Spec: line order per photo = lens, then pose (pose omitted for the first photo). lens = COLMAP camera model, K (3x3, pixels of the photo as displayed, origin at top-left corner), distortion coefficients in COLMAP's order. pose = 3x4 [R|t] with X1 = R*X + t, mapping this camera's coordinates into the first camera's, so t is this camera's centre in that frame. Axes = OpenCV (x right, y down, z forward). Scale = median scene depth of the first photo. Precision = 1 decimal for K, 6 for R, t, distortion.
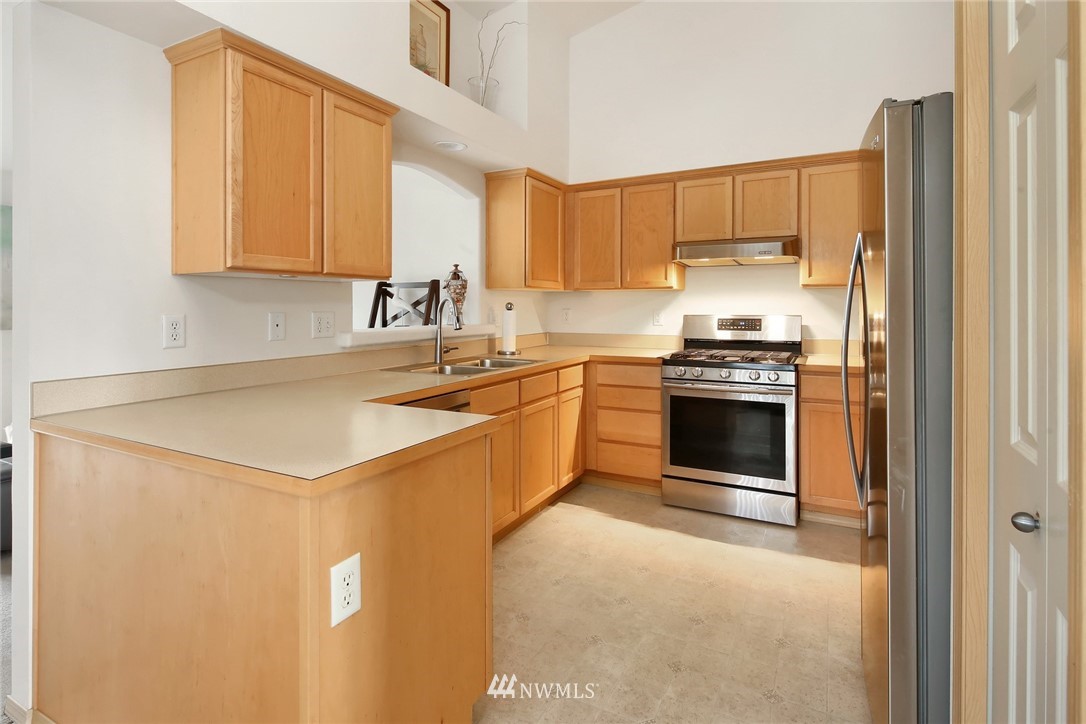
lens RADIAL K [[552.5, 0, 572.8], [0, 552.5, 311.0], [0, 0, 1]] dist [0.025740, 0.001238]
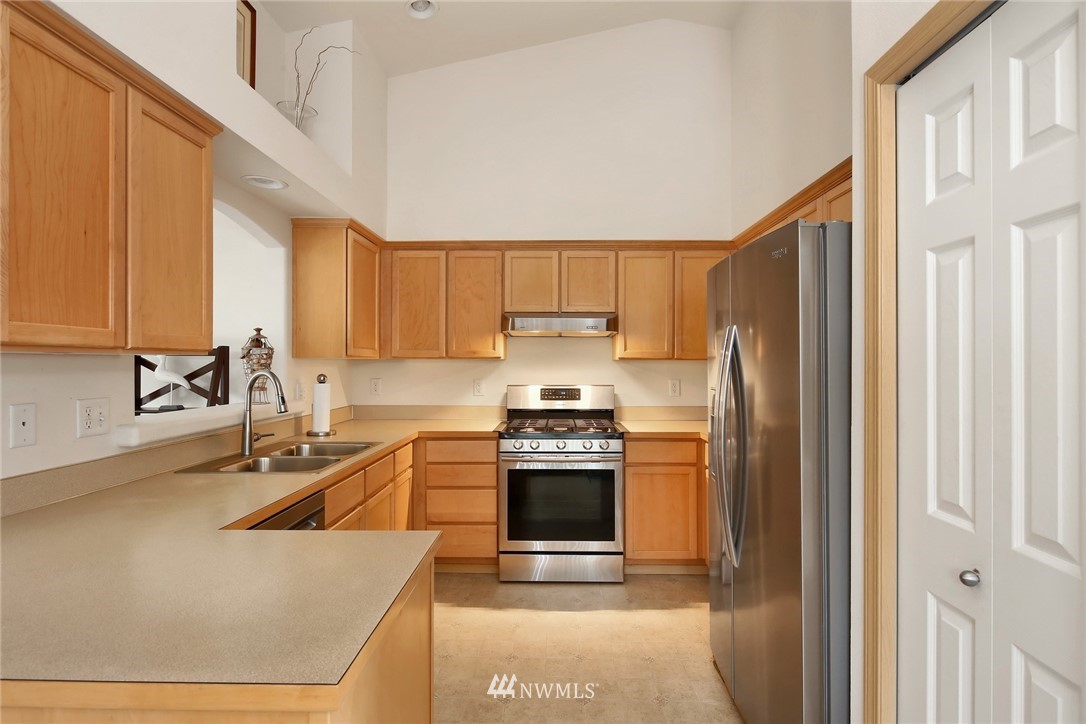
lens RADIAL K [[552.5, 0, 570.0], [0, 552.5, 367.0], [0, 0, 1]] dist [0.025740, 0.001238]
pose [[0.895840, 0.004373, 0.444355, -0.166603], [-0.003932, 0.999990, -0.001915, -0.028531], [-0.444360, -0.000032, 0.895849, 0.074727]]
